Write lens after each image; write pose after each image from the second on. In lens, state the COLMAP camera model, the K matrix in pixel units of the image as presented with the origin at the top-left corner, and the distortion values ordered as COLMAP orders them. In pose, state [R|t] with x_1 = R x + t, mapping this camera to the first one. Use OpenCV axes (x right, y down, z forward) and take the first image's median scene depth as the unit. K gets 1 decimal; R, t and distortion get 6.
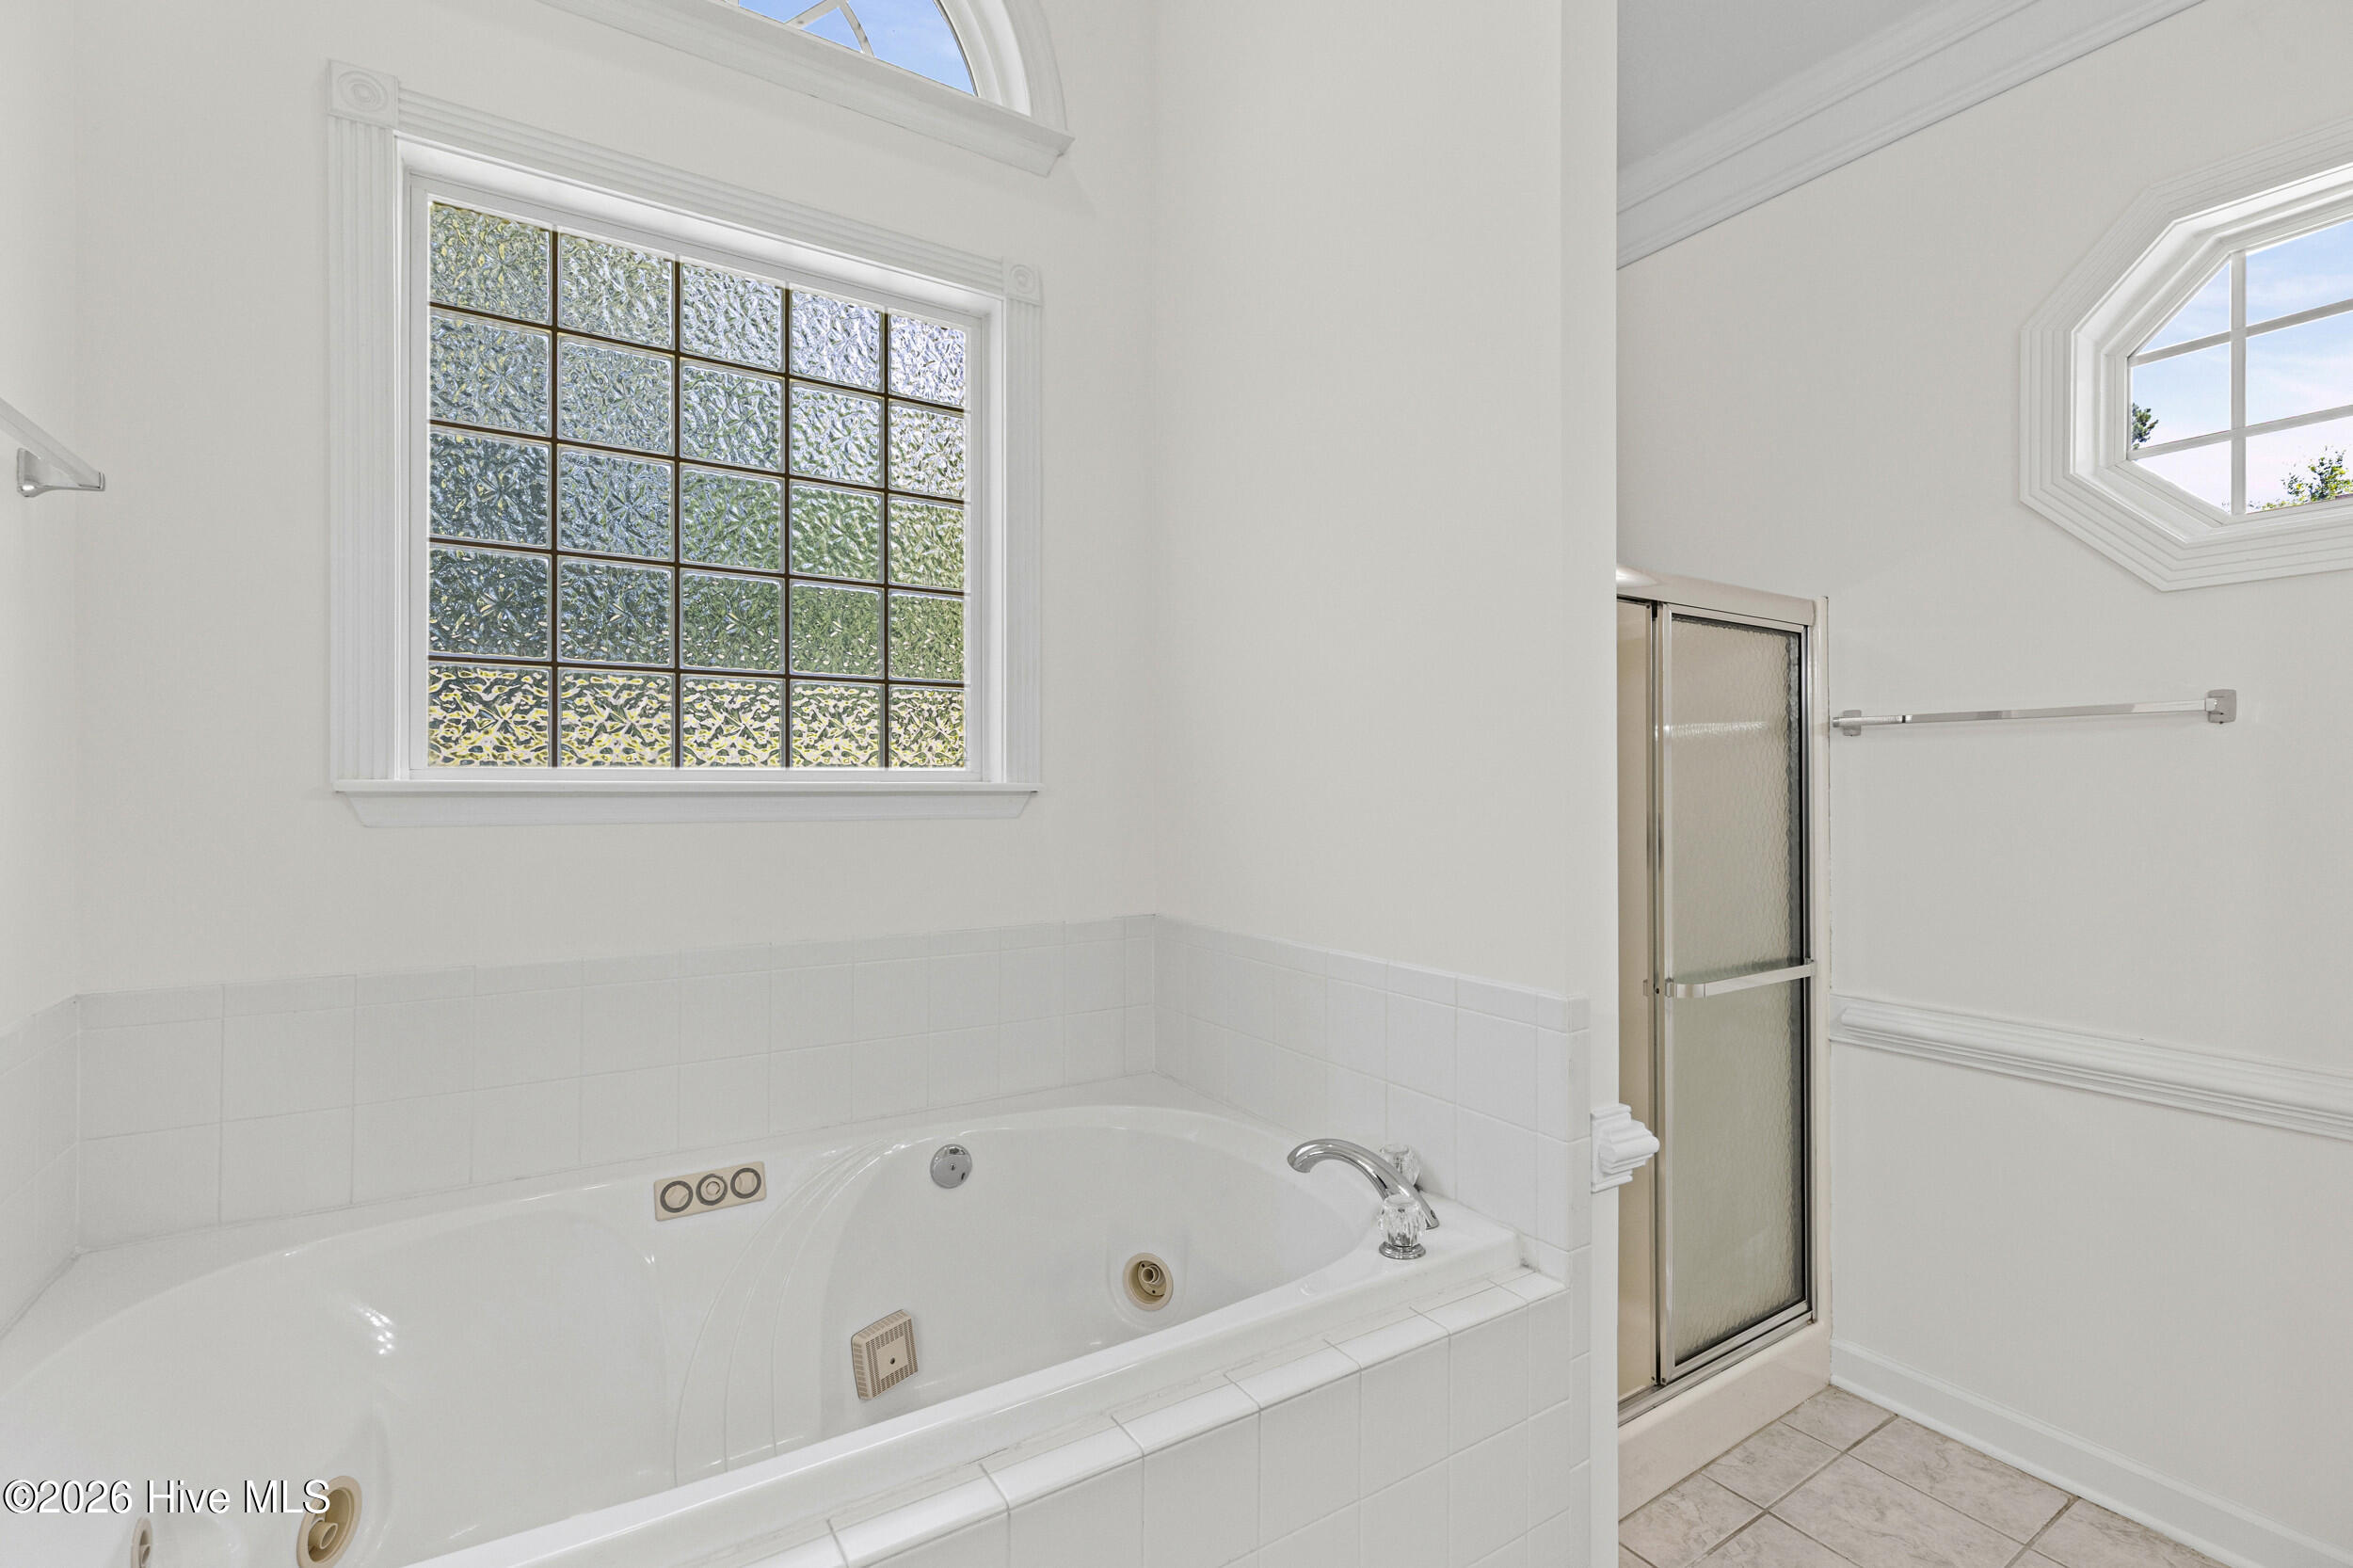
lens RADIAL K [[1061.6, 0, 1174.4], [0, 1061.6, 777.6], [0, 0, 1]] dist [0.012955, -0.000440]
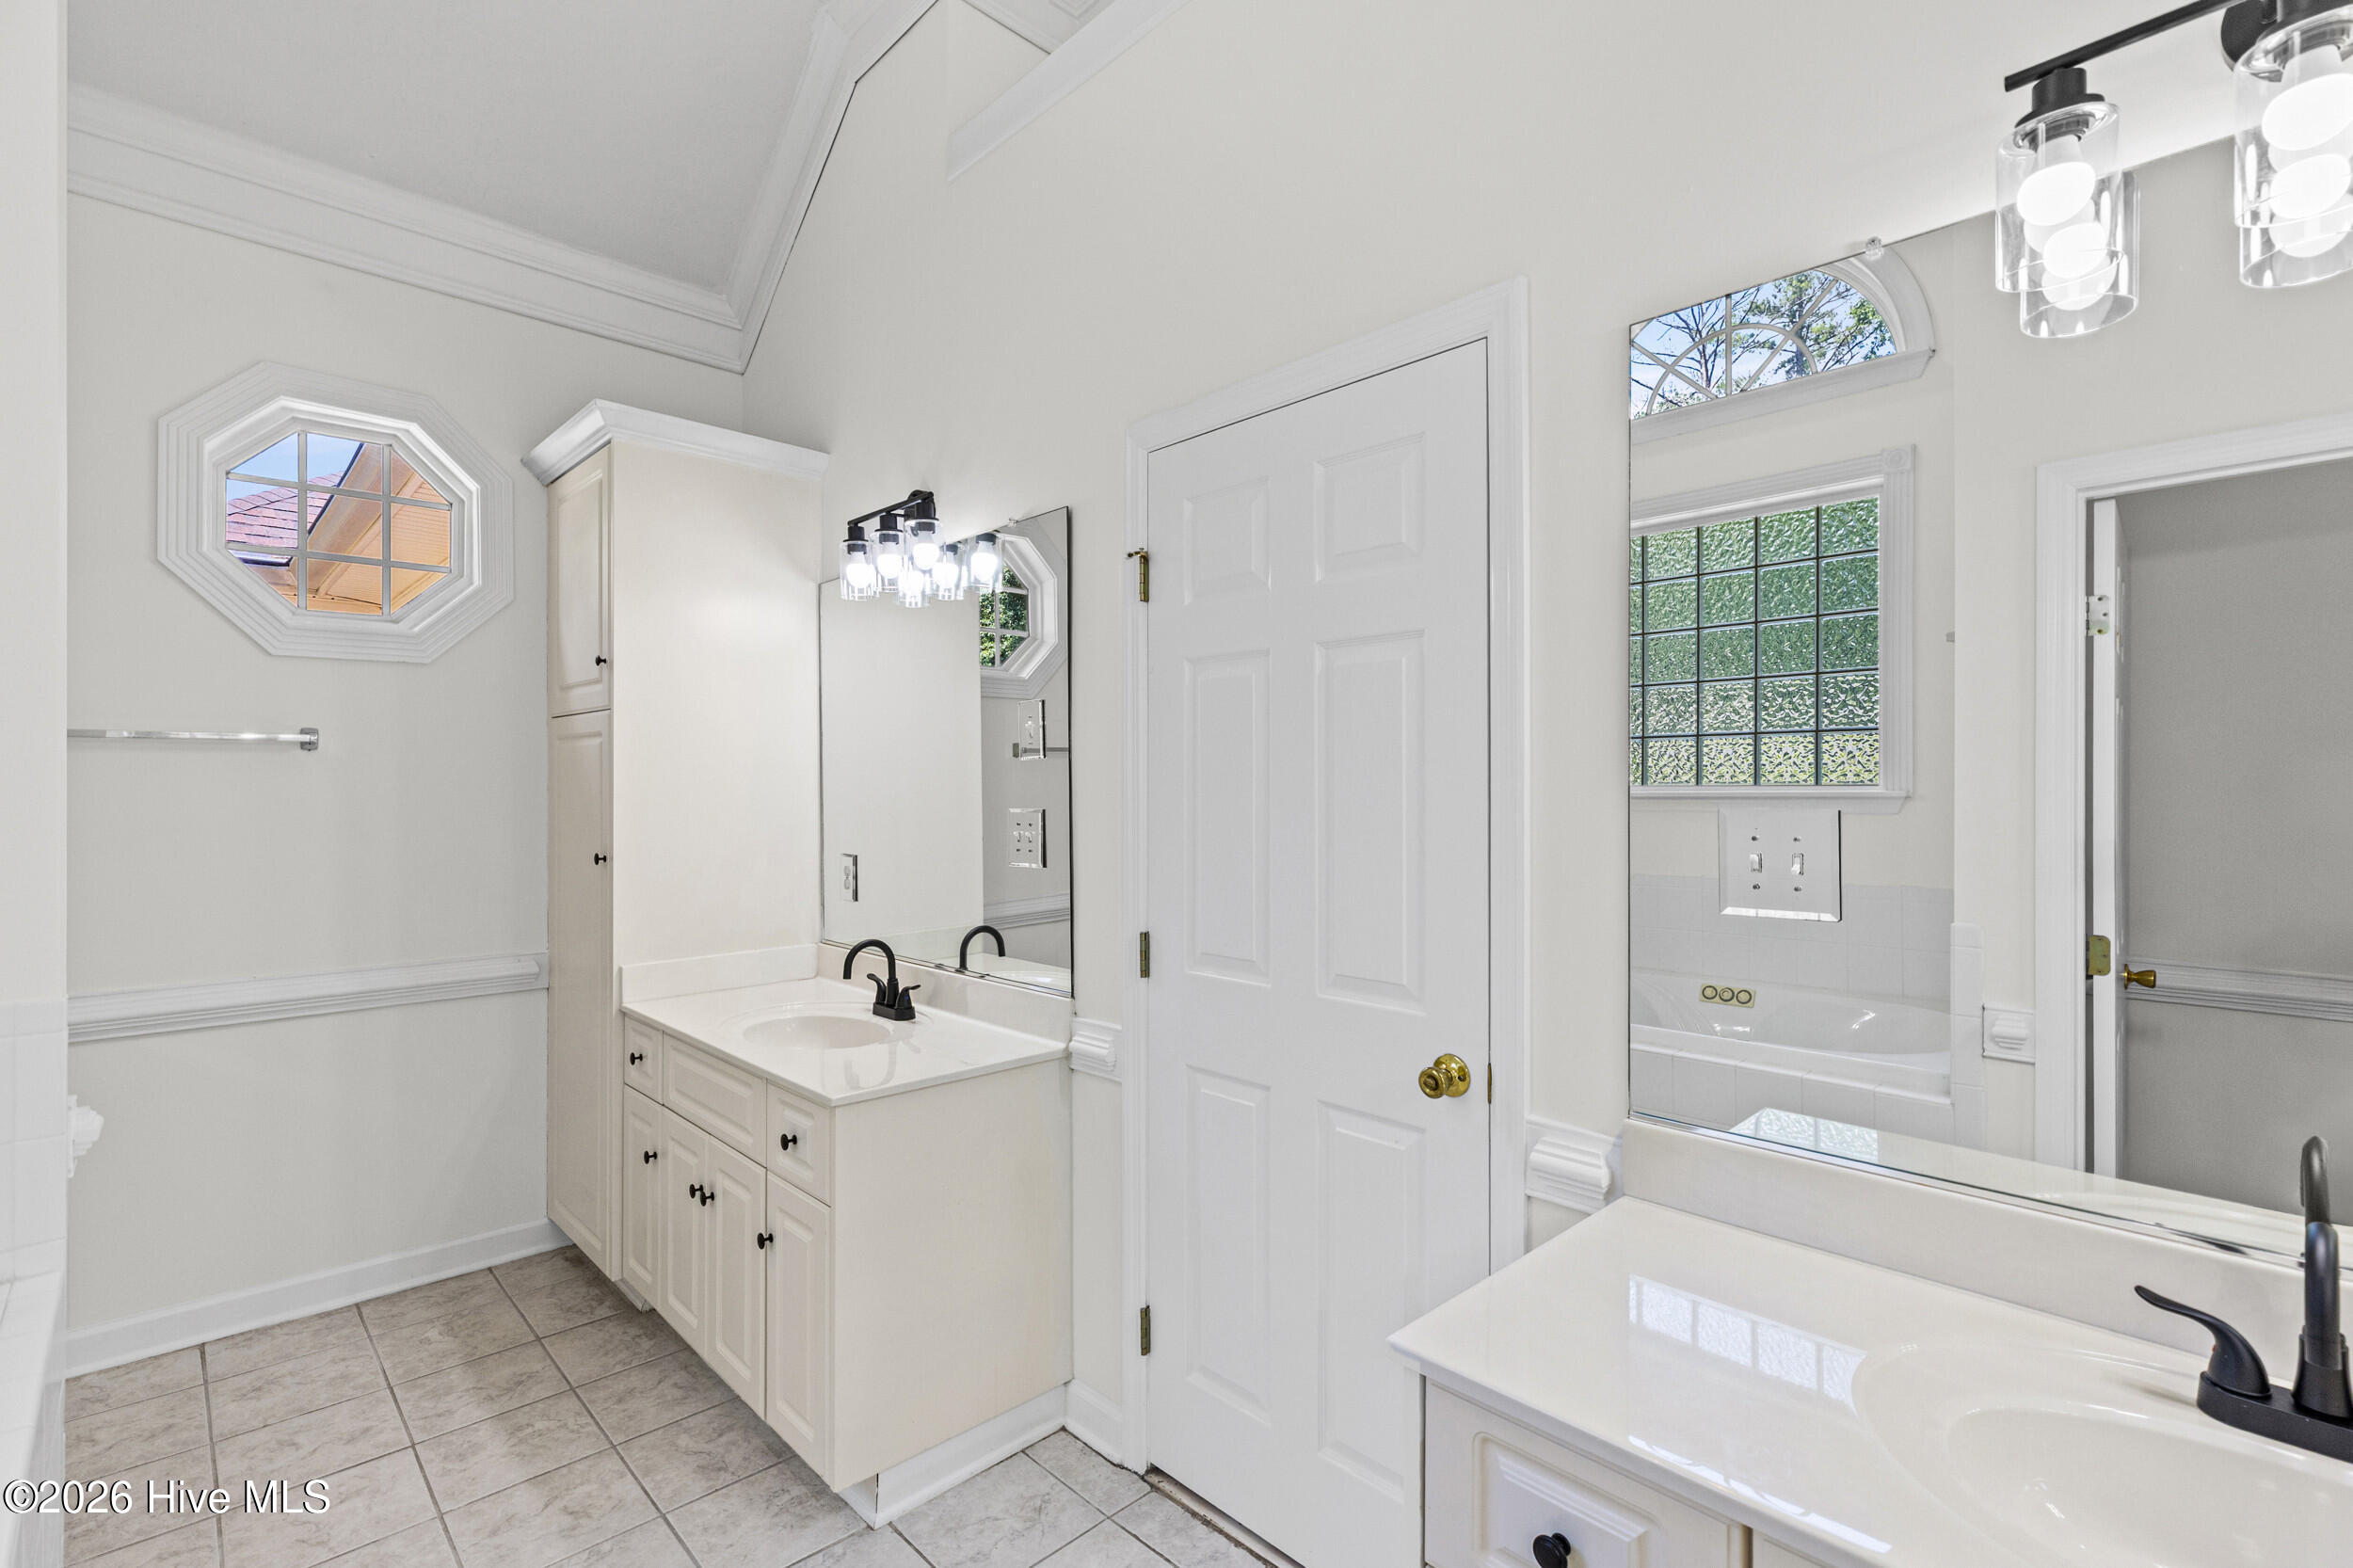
lens RADIAL K [[1061.6, 0, 1174.4], [0, 1061.6, 800.4], [0, 0, 1]] dist [0.012955, -0.000440]
pose [[-0.184302, -0.006490, 0.982848, -0.654597], [-0.005111, 0.999971, 0.005645, 0.001989], [-0.982856, -0.003983, -0.184330, 0.095977]]
